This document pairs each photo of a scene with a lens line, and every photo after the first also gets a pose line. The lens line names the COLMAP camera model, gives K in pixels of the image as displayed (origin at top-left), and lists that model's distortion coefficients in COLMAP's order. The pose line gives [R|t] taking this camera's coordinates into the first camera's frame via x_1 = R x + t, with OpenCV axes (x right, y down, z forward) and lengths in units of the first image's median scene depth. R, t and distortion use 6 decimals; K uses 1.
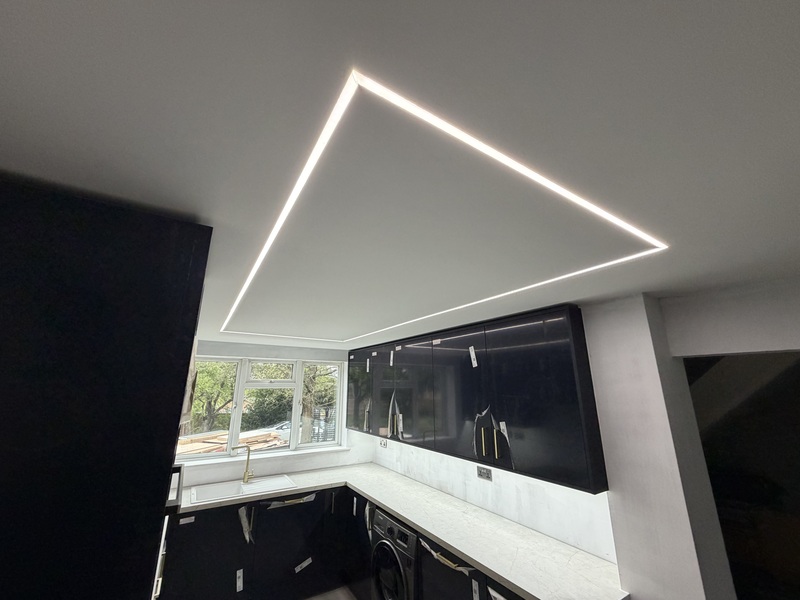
lens RADIAL K [[318.1, 0, 397.3], [0, 318.1, 300.1], [0, 0, 1]] dist [-0.000183, 0.000290]
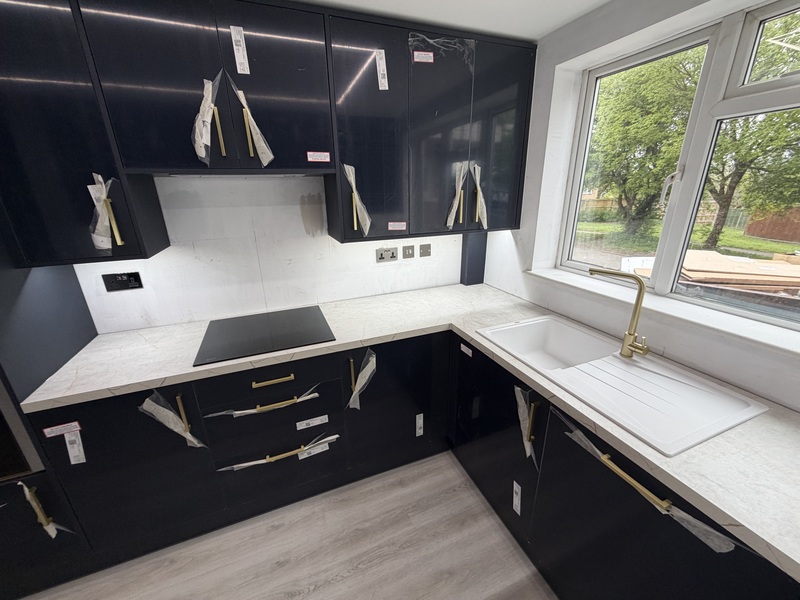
lens RADIAL K [[318.1, 0, 397.3], [0, 318.1, 300.1], [0, 0, 1]] dist [-0.000183, 0.000290]
pose [[-0.175355, 0.323903, -0.929697, -0.062890], [0.274526, 0.922961, 0.269776, 0.320771], [0.945455, -0.207919, -0.250766, 0.865115]]
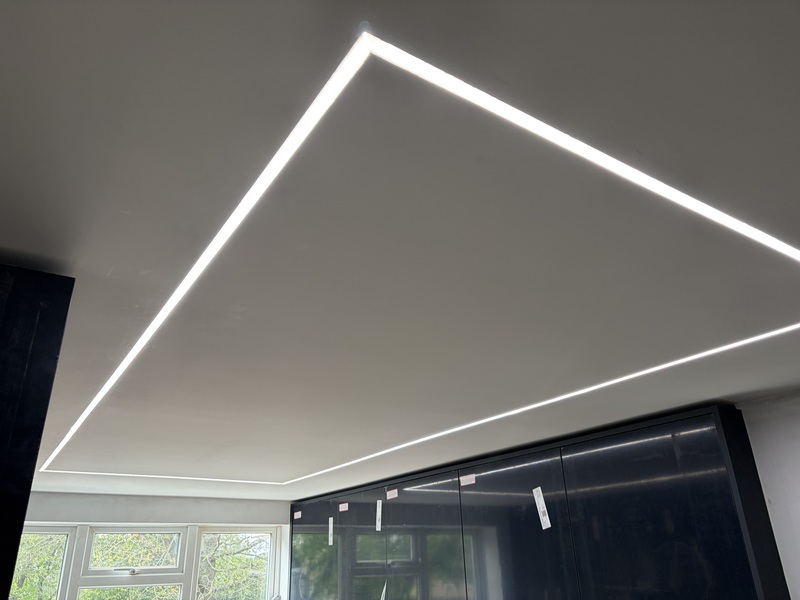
lens RADIAL K [[605.9, 0, 389.5], [0, 605.9, 302.4], [0, 0, 1]] dist [0.000778, -0.000177]
pose [[0.999430, -0.020697, 0.026677, -0.020942], [0.024558, 0.987815, -0.153680, -0.004296], [-0.023171, 0.154248, 0.987760, -0.012230]]
